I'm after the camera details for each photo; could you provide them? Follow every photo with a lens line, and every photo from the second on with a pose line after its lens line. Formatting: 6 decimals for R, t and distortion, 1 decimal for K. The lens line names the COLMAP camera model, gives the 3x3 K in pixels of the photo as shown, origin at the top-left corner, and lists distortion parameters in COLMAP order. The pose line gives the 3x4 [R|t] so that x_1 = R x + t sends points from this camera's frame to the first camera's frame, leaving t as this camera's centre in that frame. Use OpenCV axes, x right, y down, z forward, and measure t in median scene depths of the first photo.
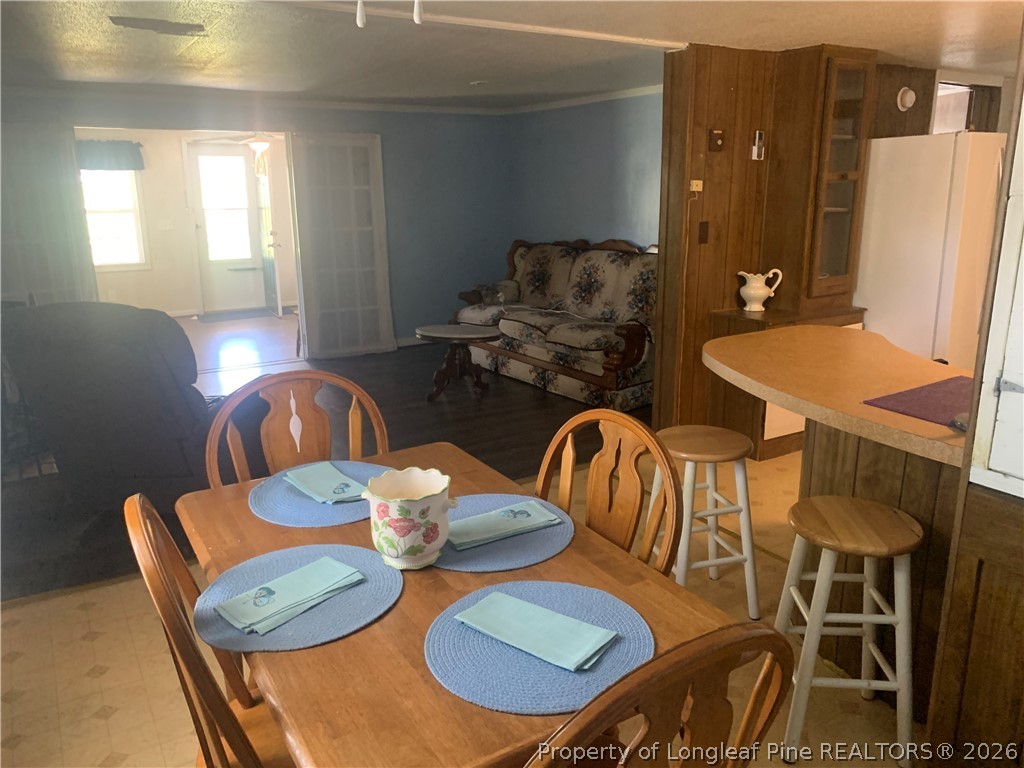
lens RADIAL K [[771.6, 0, 507.1], [0, 771.6, 374.2], [0, 0, 1]] dist [0.039252, -0.072807]
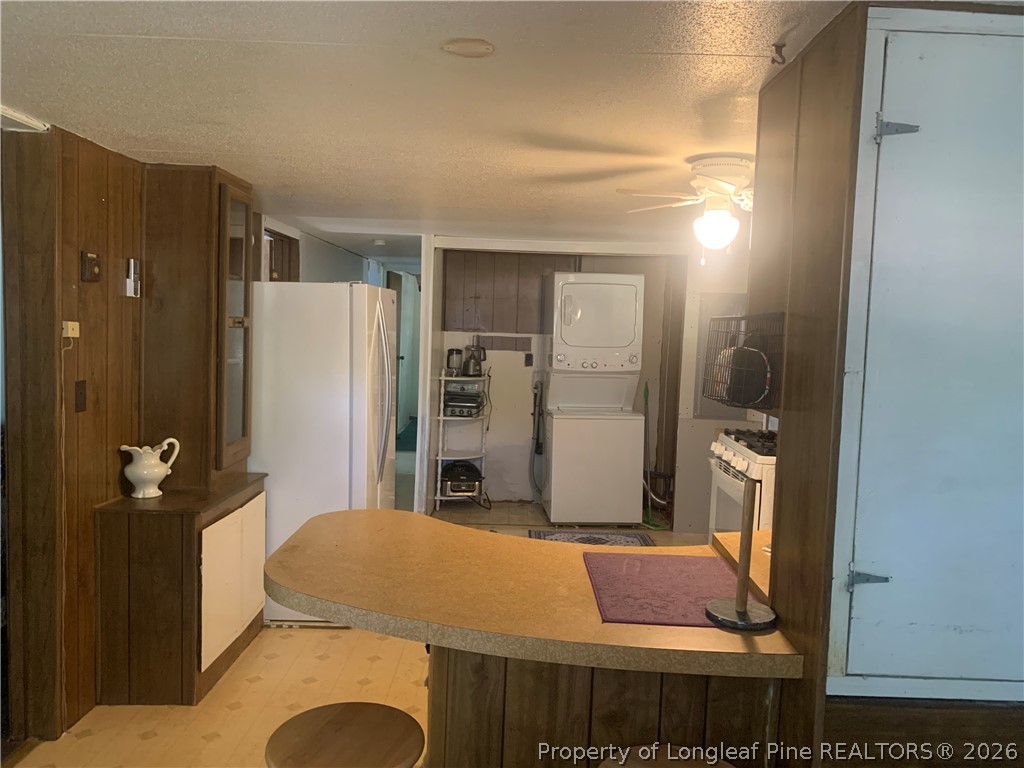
lens RADIAL K [[771.6, 0, 511.3], [0, 771.6, 383.3], [0, 0, 1]] dist [0.039252, -0.072807]
pose [[0.528347, -0.033088, 0.848383, -0.128552], [0.169329, 0.983273, -0.067104, -0.086087], [-0.831972, 0.179110, 0.525112, 0.332116]]
